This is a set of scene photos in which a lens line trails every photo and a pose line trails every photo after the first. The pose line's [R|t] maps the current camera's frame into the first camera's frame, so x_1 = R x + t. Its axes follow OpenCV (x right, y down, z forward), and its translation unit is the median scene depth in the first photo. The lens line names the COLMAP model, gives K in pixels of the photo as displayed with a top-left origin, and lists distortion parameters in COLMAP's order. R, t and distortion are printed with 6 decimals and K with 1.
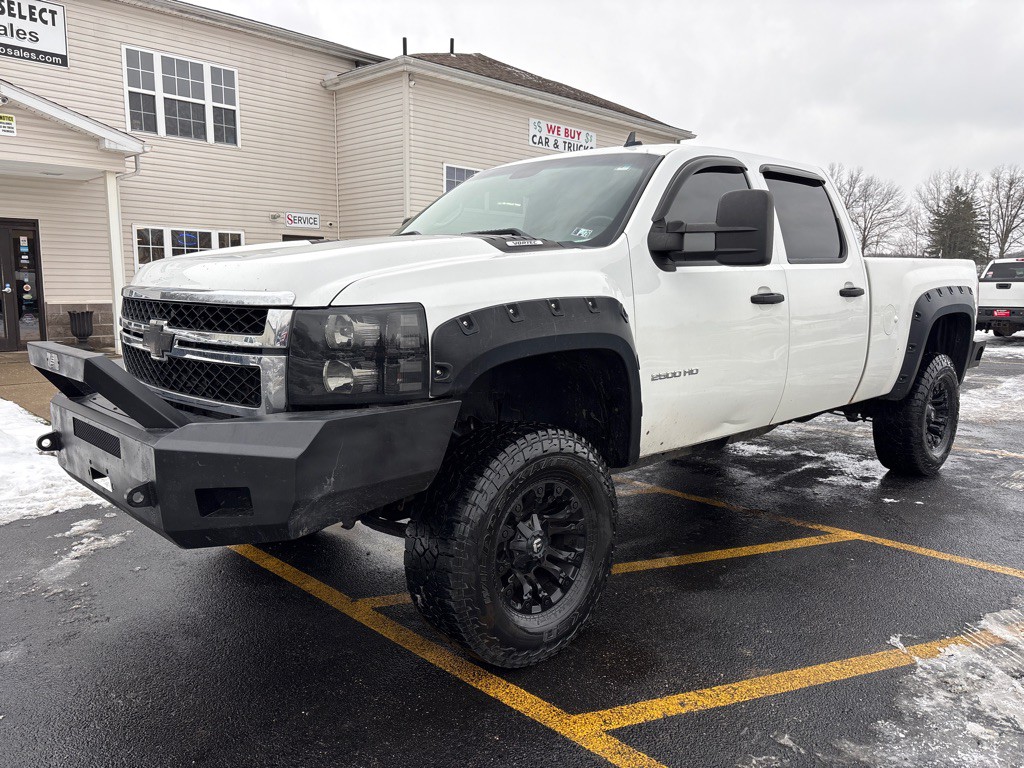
lens RADIAL K [[764.1, 0, 516.4], [0, 764.1, 378.5], [0, 0, 1]] dist [0.043130, -0.040657]
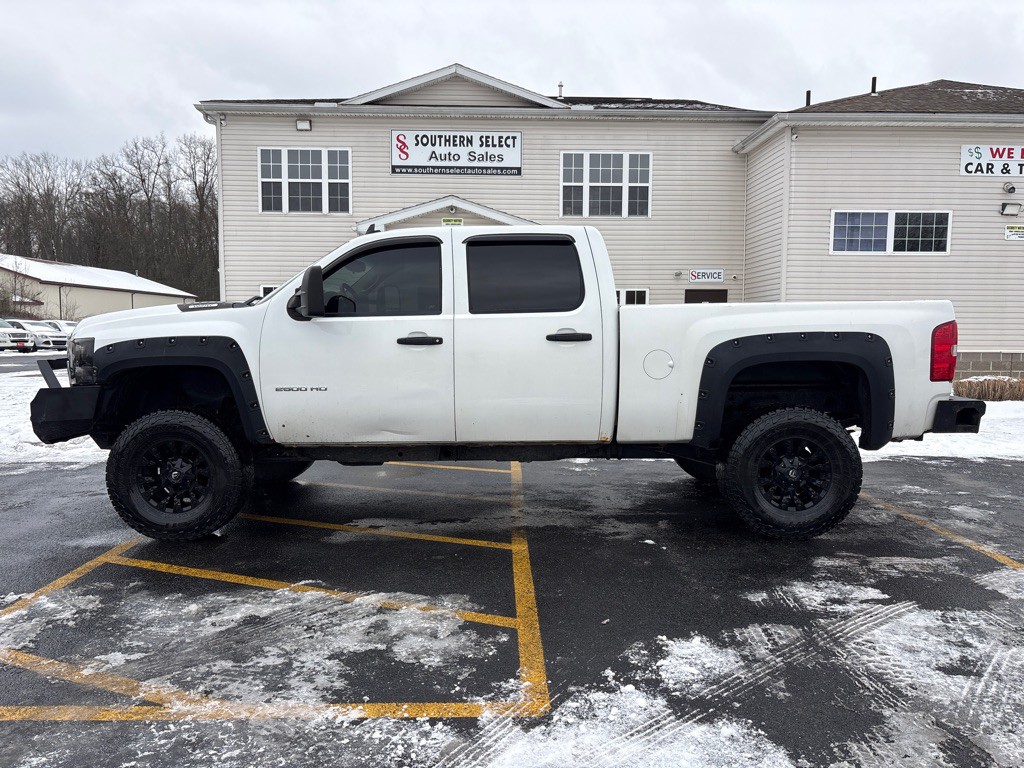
lens RADIAL K [[764.1, 0, 526.3], [0, 764.1, 387.5], [0, 0, 1]] dist [0.043130, -0.040657]
pose [[0.725545, 0.048442, -0.686467, 0.350193], [-0.085385, 0.996148, -0.019950, -0.003681], [0.682857, 0.073088, 0.726887, 0.046906]]
